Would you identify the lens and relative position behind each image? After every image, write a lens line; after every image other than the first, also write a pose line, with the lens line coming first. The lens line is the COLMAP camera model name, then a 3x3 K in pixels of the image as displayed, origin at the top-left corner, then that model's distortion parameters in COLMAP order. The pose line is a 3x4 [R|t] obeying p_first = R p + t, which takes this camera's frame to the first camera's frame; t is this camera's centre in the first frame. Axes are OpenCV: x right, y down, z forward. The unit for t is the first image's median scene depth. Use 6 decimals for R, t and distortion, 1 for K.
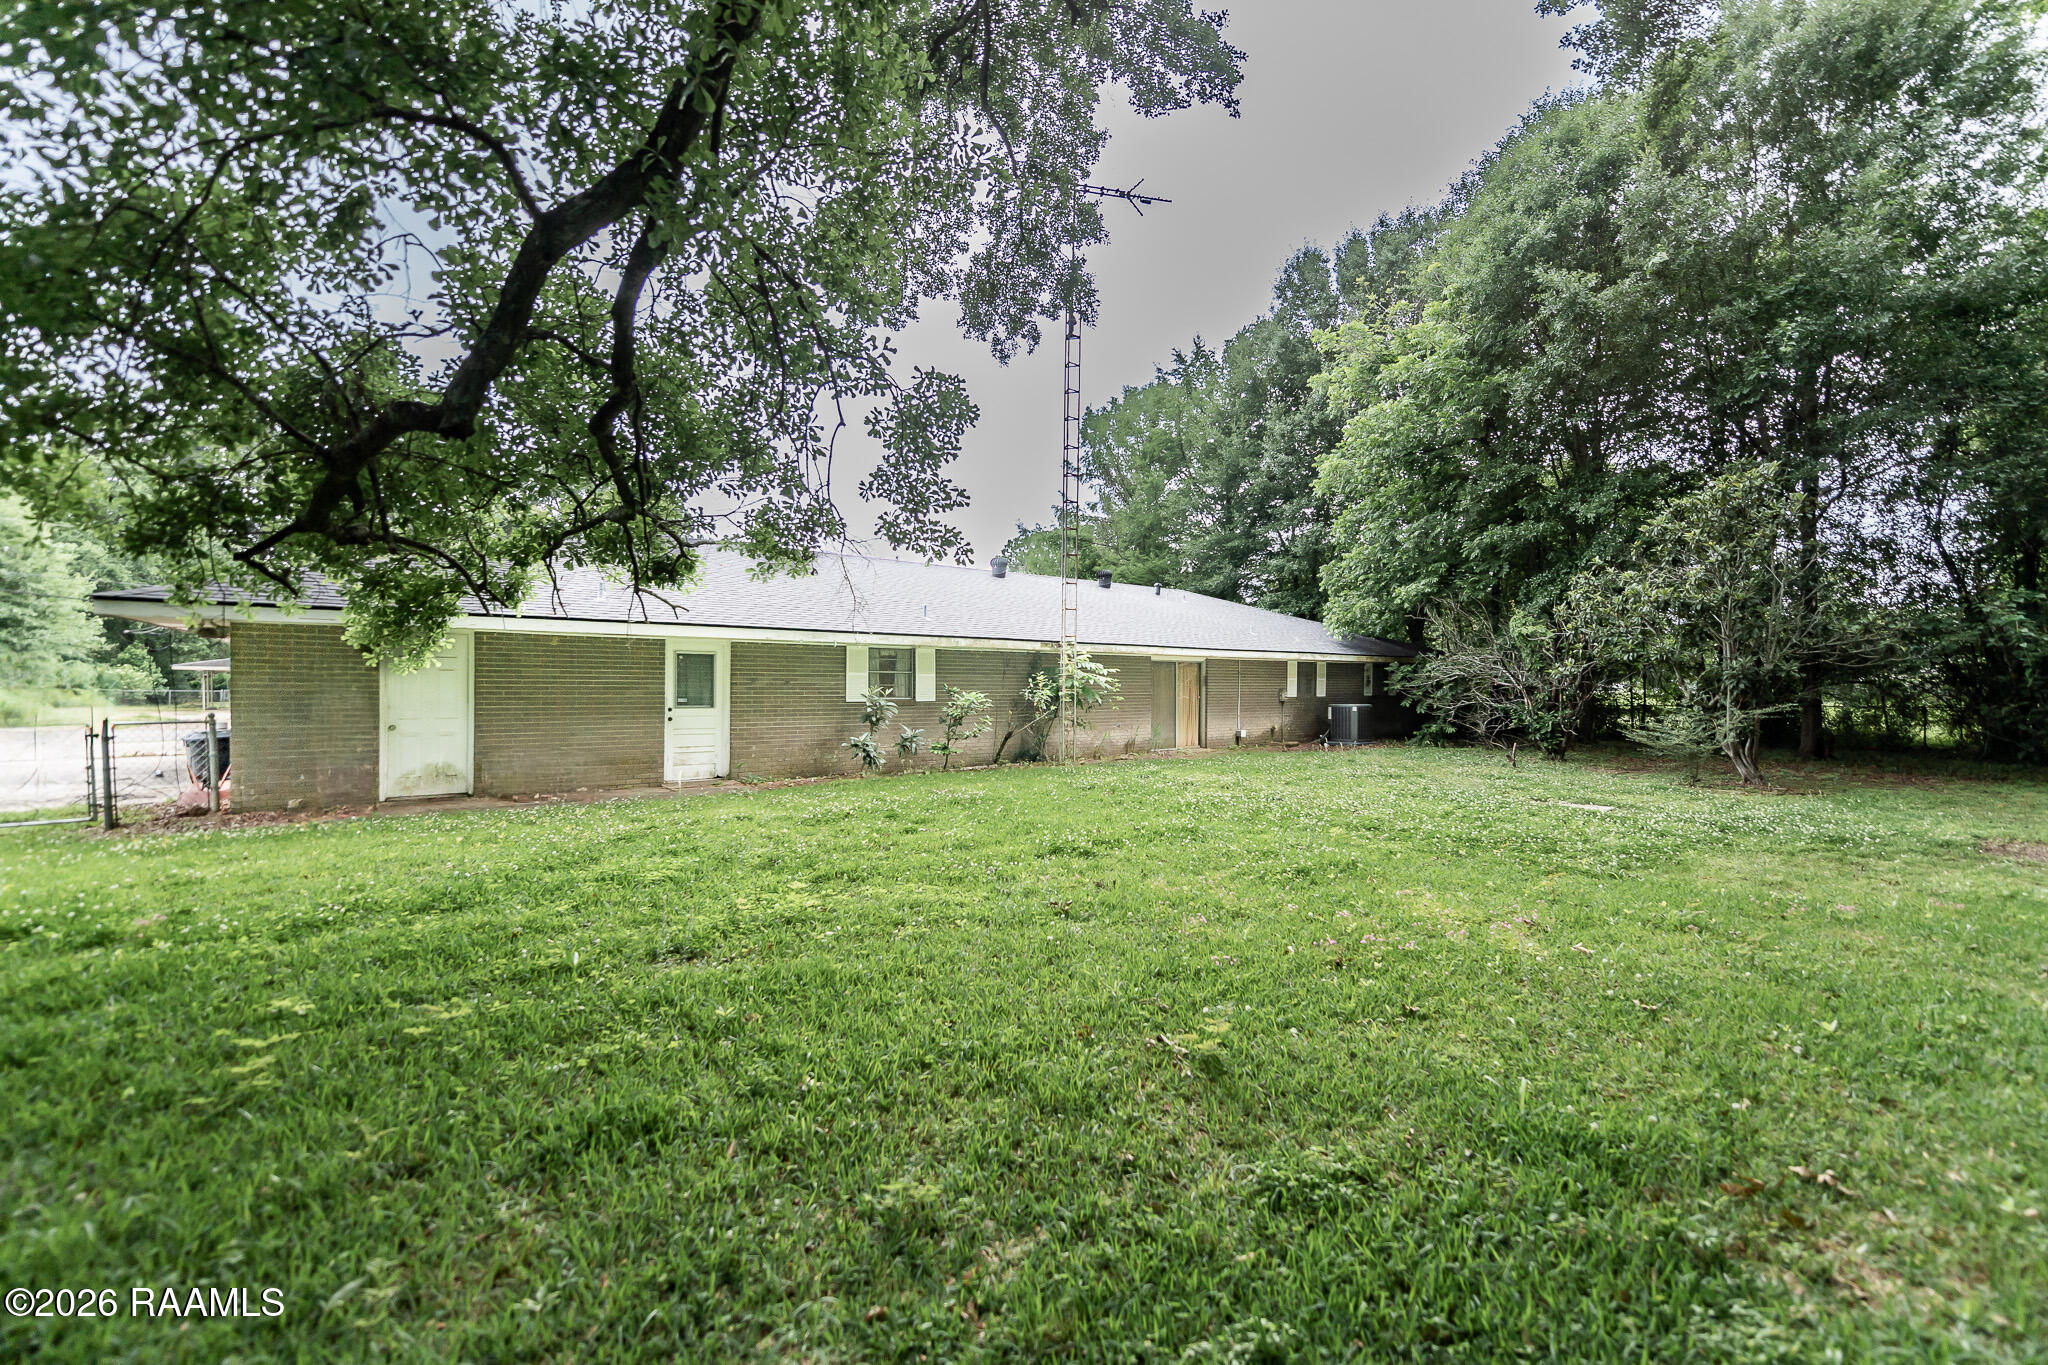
lens RADIAL K [[835.7, 0, 1024.0], [0, 835.7, 682.5], [0, 0, 1]] dist [-0.000493, -0.000188]
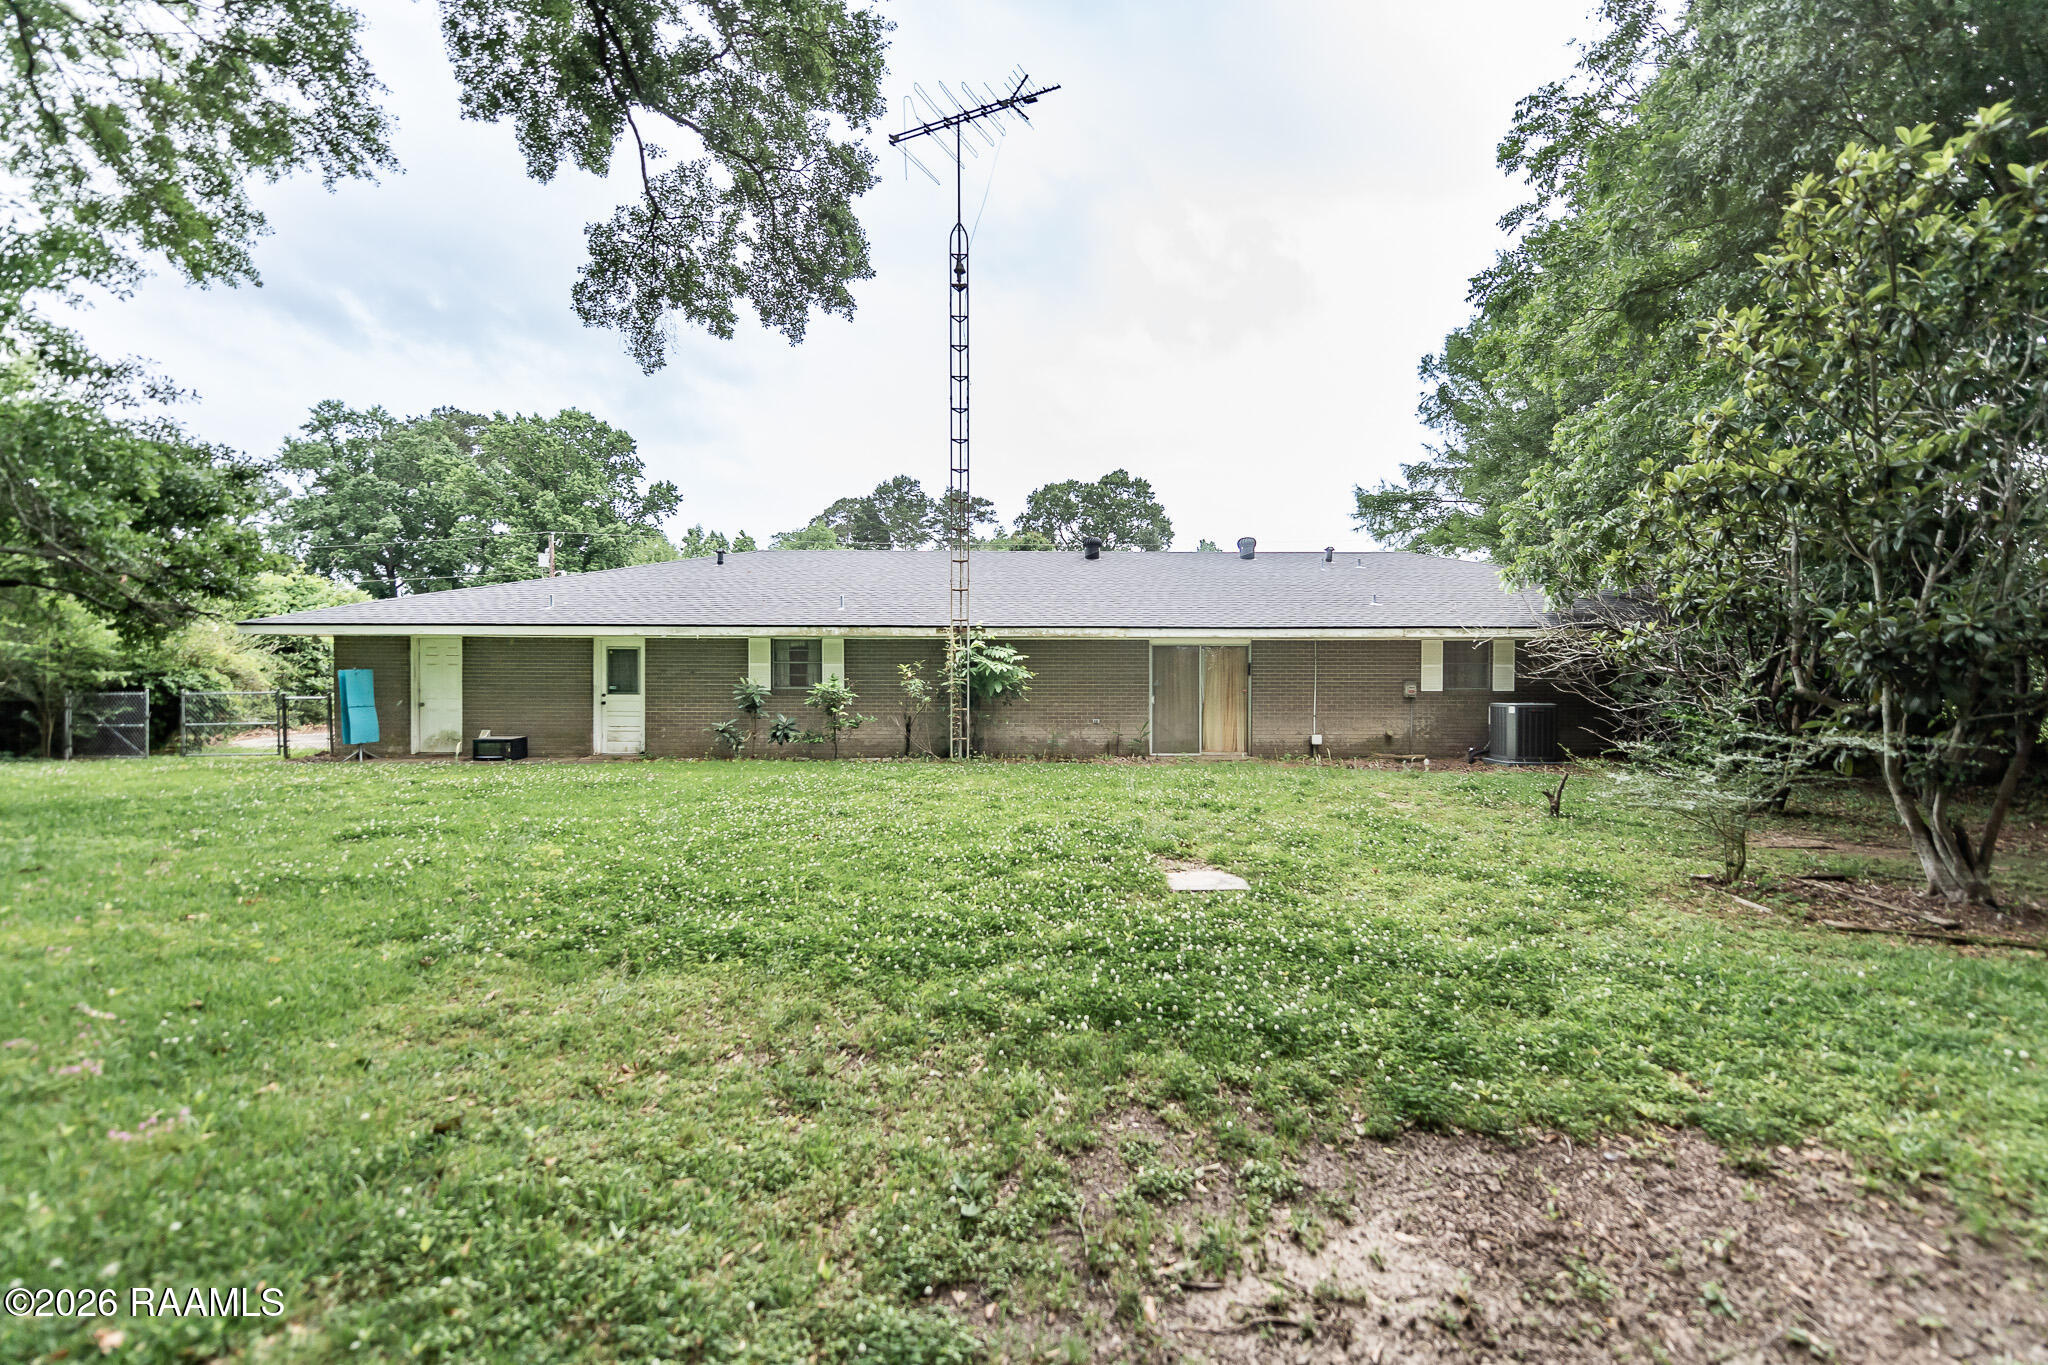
lens RADIAL K [[835.7, 0, 1024.0], [0, 835.7, 682.5], [0, 0, 1]] dist [-0.000493, -0.000188]
pose [[0.796690, 0.003334, -0.604379, 0.670058], [0.002187, 0.999962, 0.008398, 0.004453], [0.604384, -0.008012, 0.796653, 0.329072]]
